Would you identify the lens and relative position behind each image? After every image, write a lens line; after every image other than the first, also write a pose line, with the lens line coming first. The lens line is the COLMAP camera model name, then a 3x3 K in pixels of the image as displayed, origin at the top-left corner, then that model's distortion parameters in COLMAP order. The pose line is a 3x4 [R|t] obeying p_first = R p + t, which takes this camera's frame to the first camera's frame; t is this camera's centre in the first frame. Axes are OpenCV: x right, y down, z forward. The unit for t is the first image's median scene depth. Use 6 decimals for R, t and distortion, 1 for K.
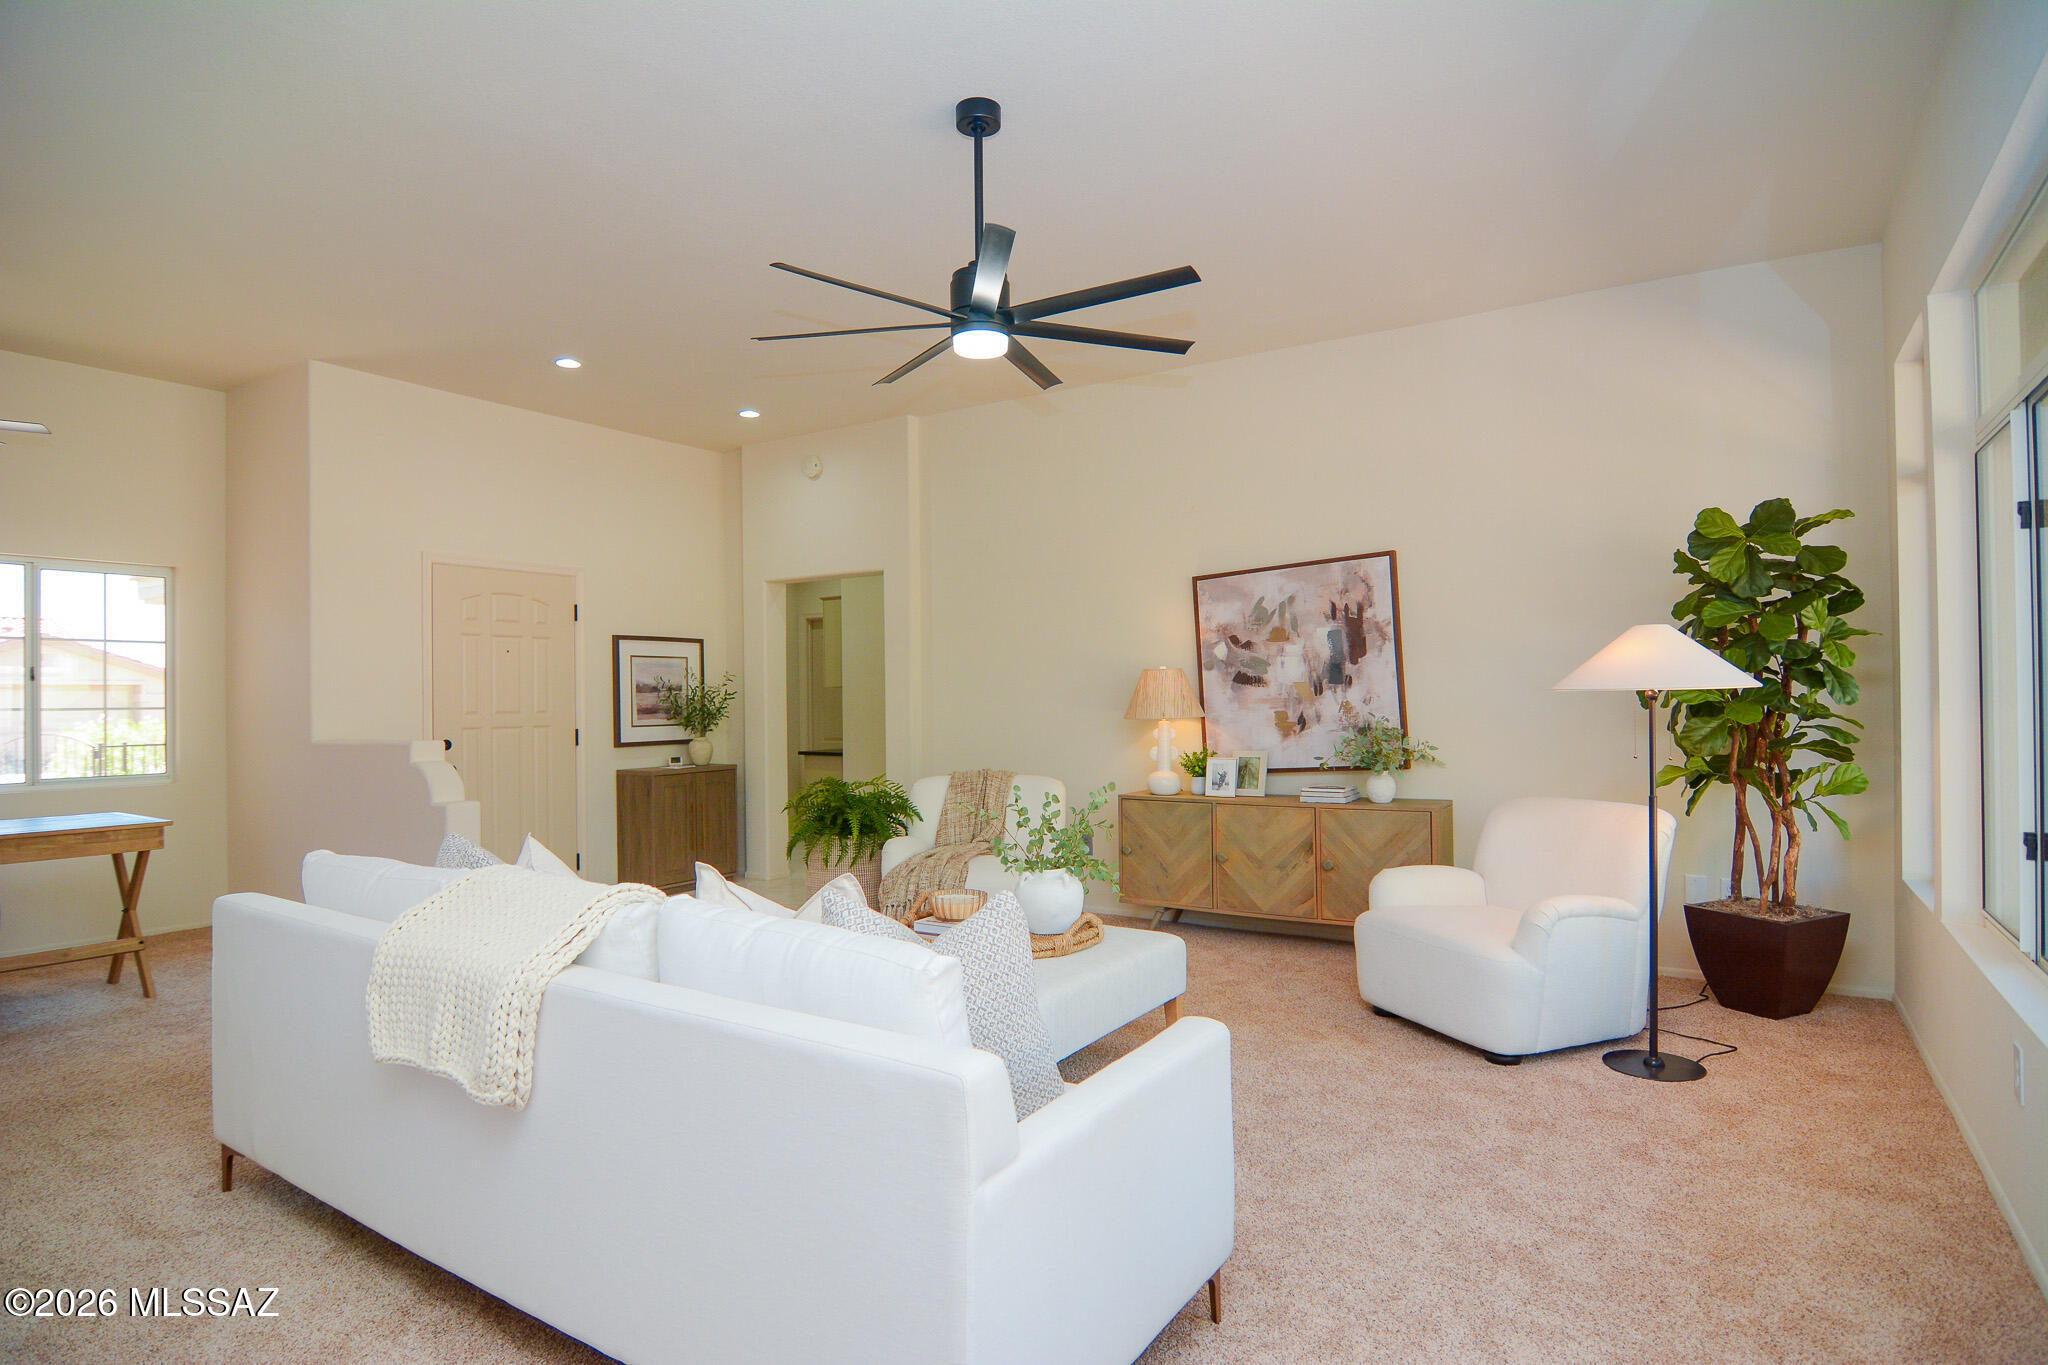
lens RADIAL K [[1096.1, 0, 1024.4], [0, 1096.1, 690.9], [0, 0, 1]] dist [-0.008166, -0.010132]
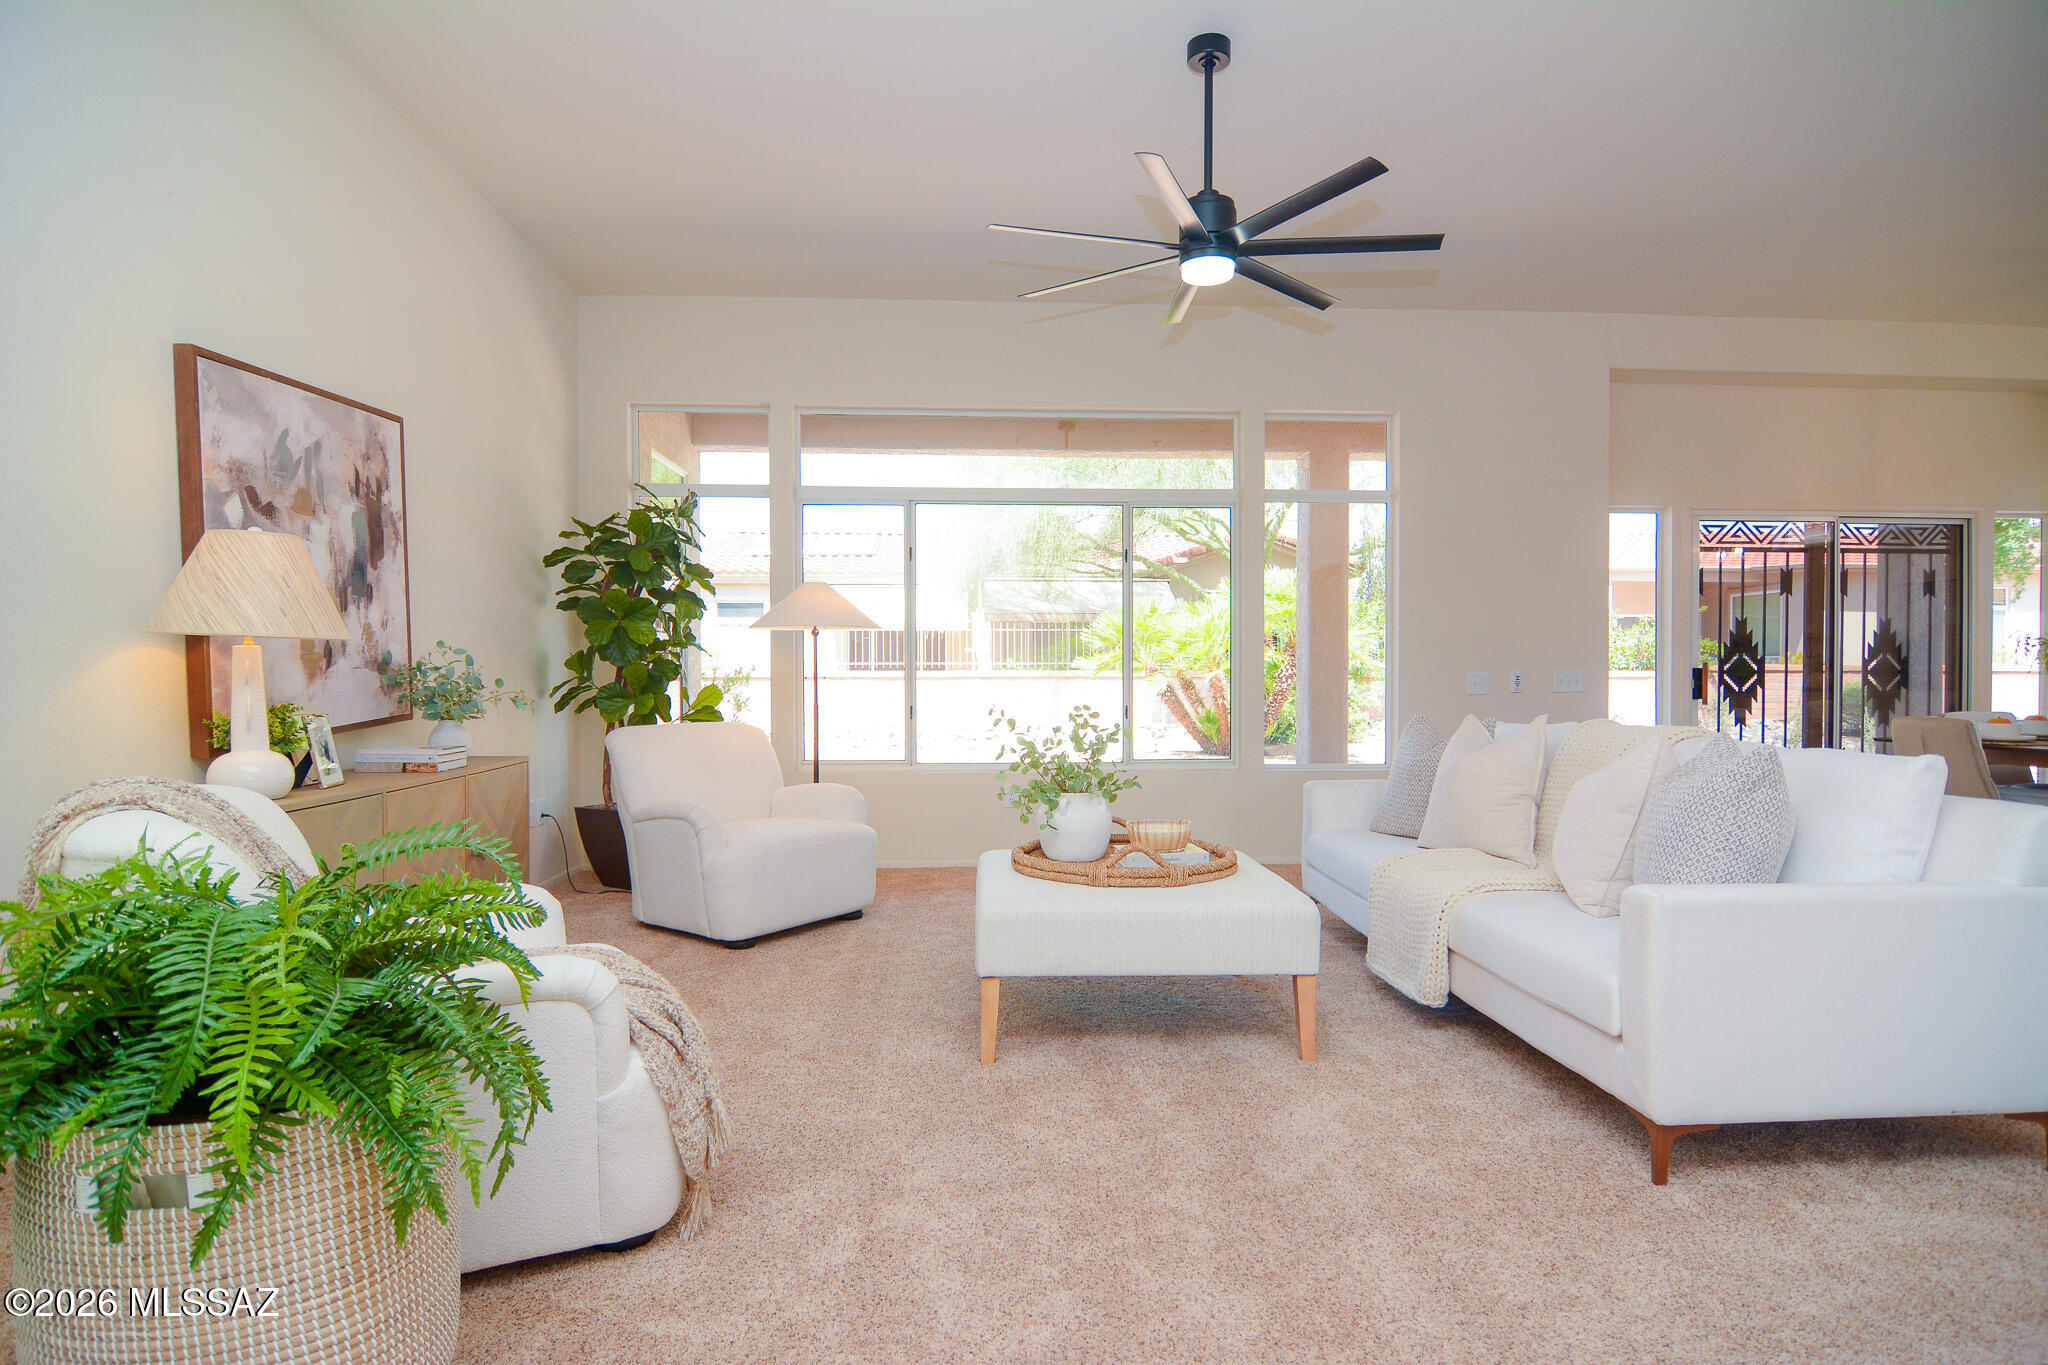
lens RADIAL K [[1081.8, 0, 1024.0], [0, 1081.8, 682.5], [0, 0, 1]] dist [0.000163, -0.000220]
pose [[-0.599221, 0.000838, 0.800583, -0.473944], [0.002044, 0.999998, 0.000483, 0.046443], [-0.800581, 0.001926, -0.599222, 1.081625]]
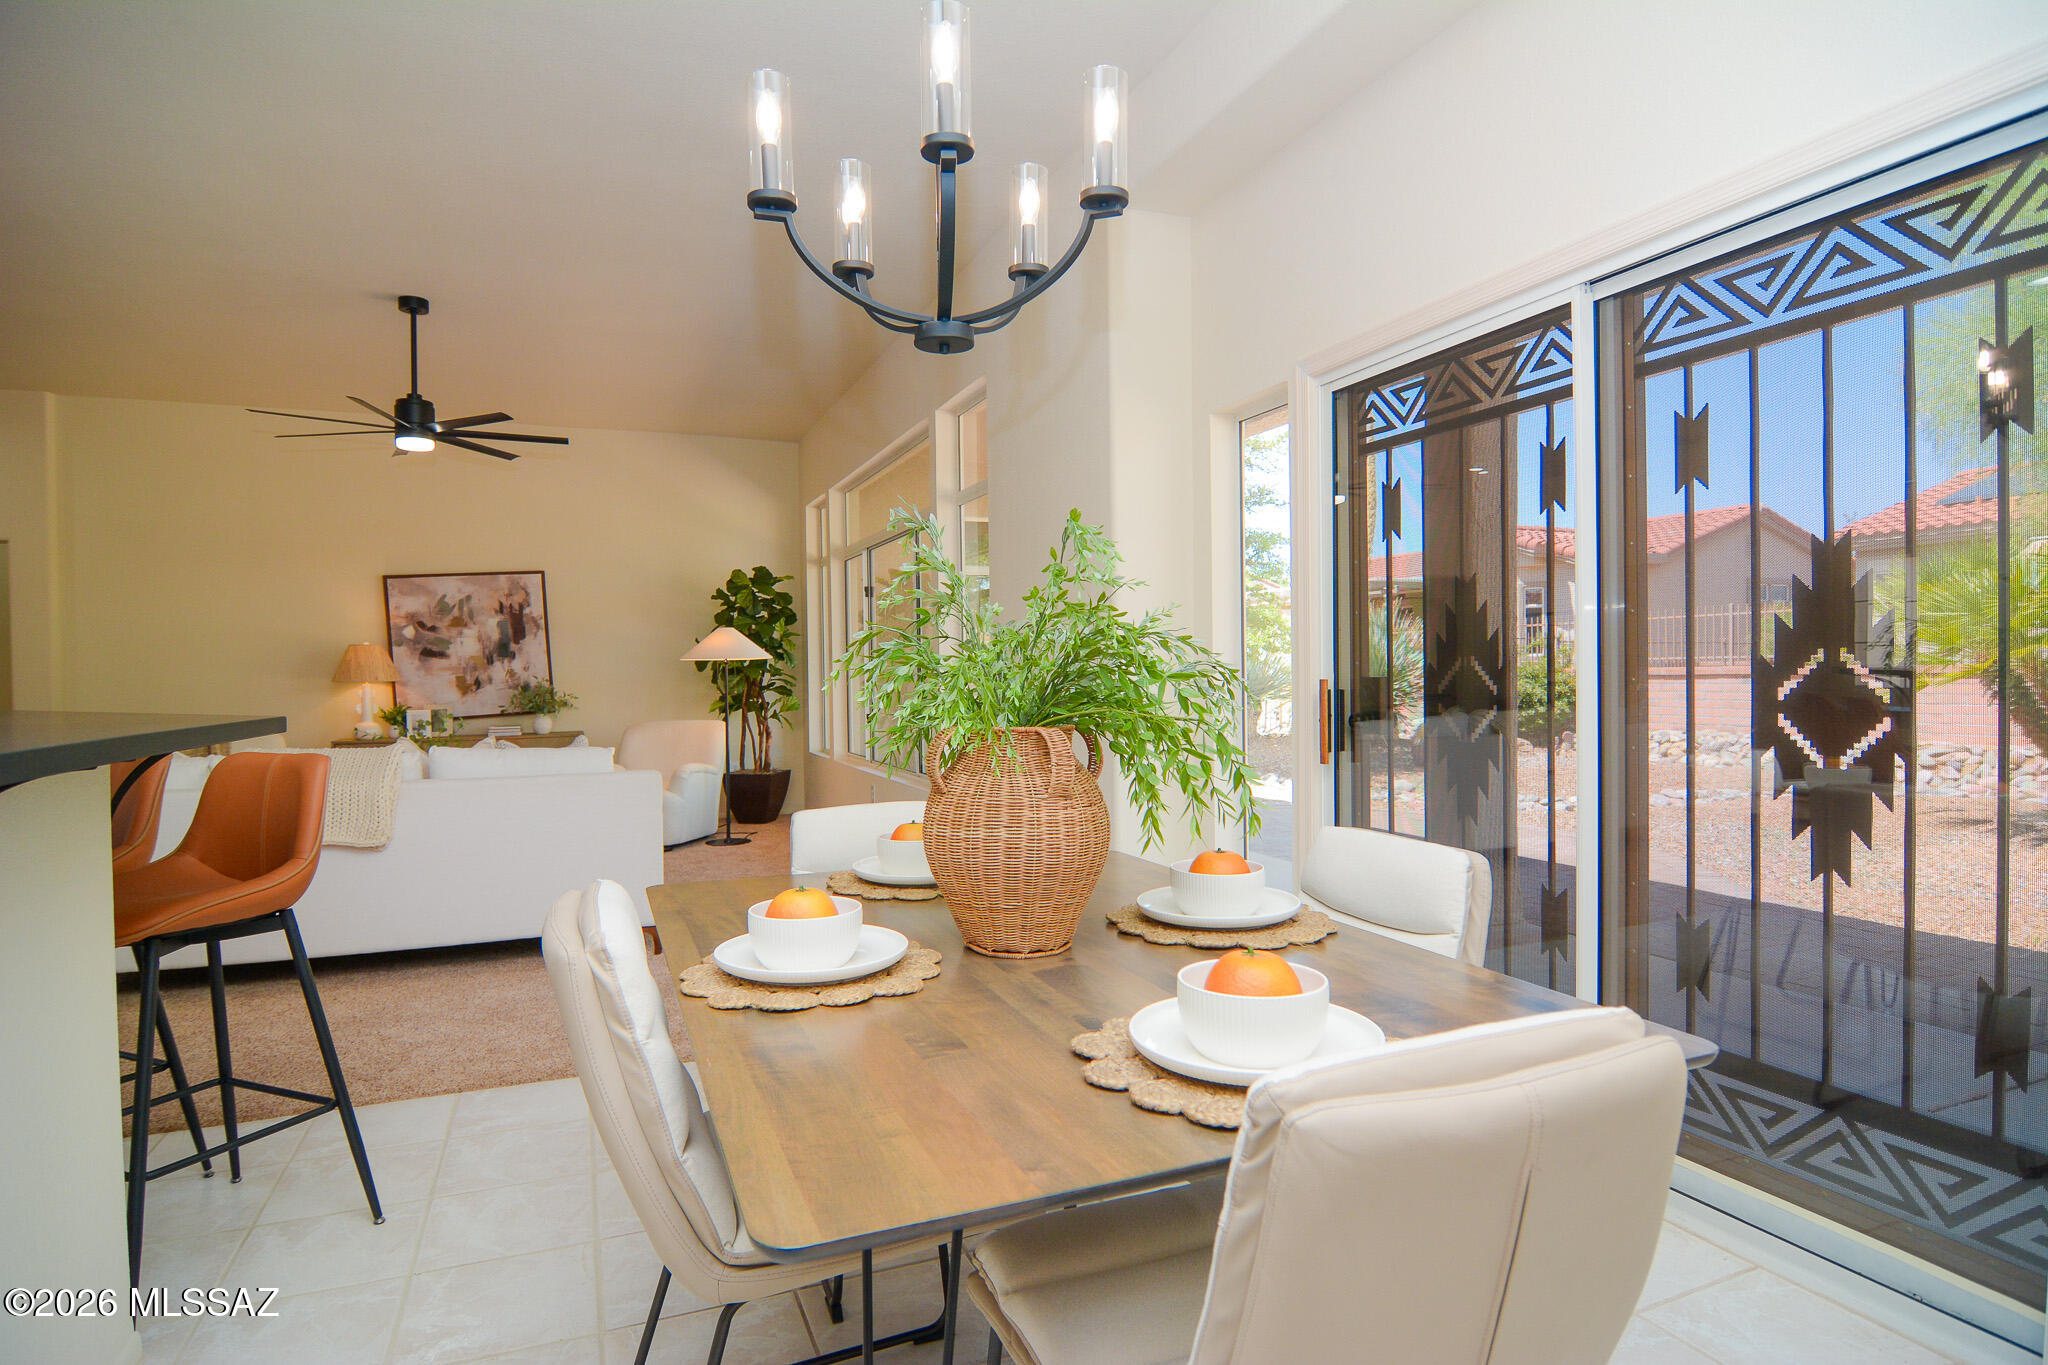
lens RADIAL K [[1096.1, 0, 1024.4], [0, 1096.1, 690.9], [0, 0, 1]] dist [-0.008166, -0.010132]
pose [[0.568266, -0.011998, 0.822757, -0.536144], [0.001532, 0.999907, 0.013523, 0.020449], [-0.822843, -0.006424, 0.568232, -0.420983]]
